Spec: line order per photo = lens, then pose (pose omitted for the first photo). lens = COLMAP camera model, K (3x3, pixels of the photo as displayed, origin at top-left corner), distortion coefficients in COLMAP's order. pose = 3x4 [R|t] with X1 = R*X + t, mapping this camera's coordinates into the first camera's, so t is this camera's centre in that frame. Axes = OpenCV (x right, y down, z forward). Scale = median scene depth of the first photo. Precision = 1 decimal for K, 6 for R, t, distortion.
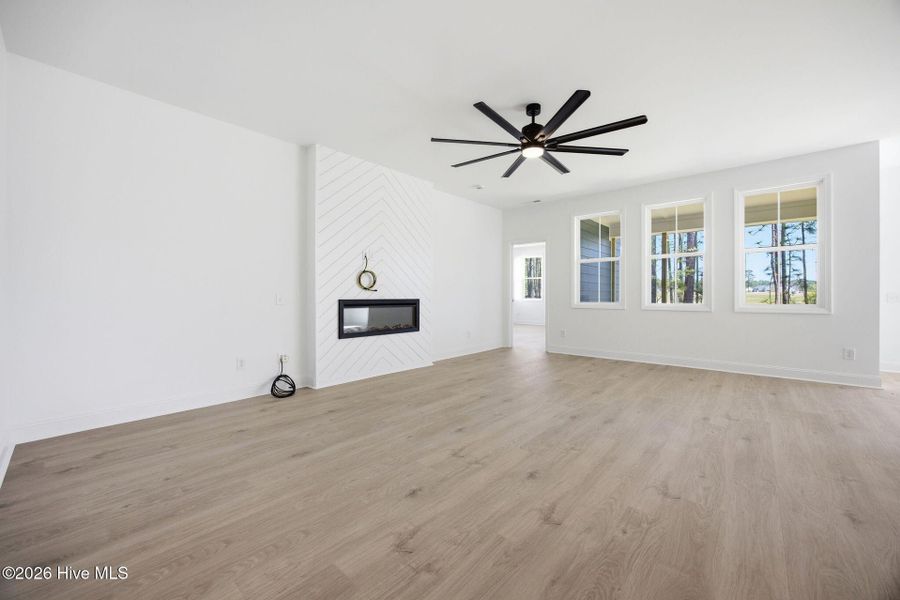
lens RADIAL K [[347.1, 0, 450.4], [0, 347.1, 297.8], [0, 0, 1]] dist [-0.011816, 0.001874]
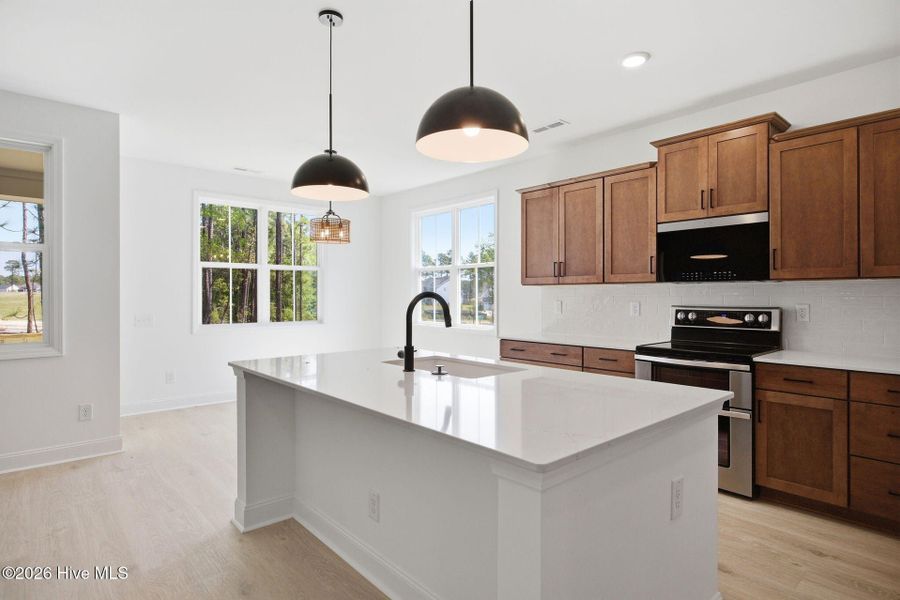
lens RADIAL K [[480.9, 0, 443.8], [0, 480.9, 290.9], [0, 0, 1]] dist [-0.010144, -0.000649]
pose [[0.133320, 0.007324, 0.991046, 0.287208], [0.003347, 0.999964, -0.007840, -0.062146], [-0.991067, 0.004362, 0.133291, 0.150808]]
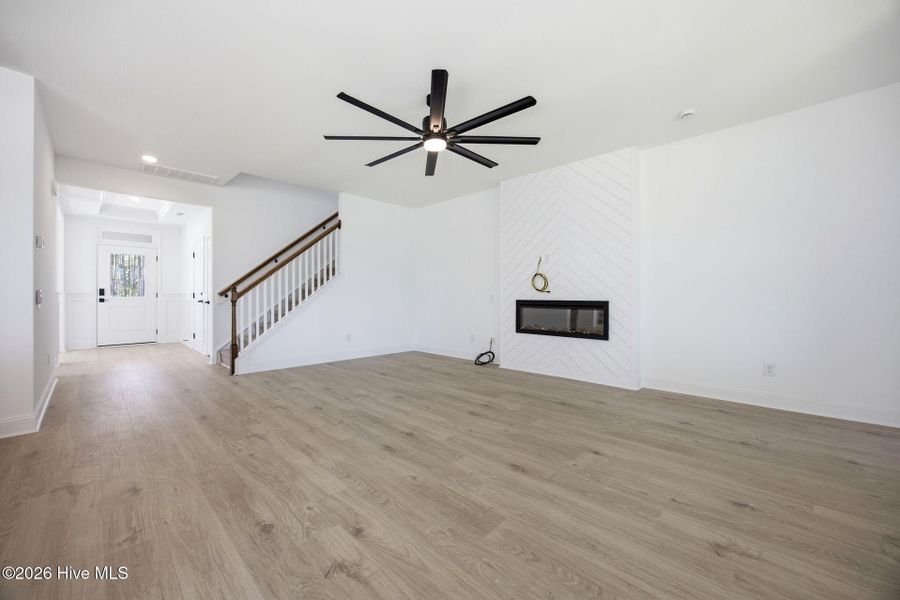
lens RADIAL K [[347.1, 0, 455.0], [0, 347.1, 296.4], [0, 0, 1]] dist [-0.011816, 0.001874]
pose [[-0.036260, 0.000421, -0.999342, 0.917892], [-0.003642, 0.999993, 0.000553, -0.008142], [0.999336, 0.003660, -0.036258, 0.847823]]
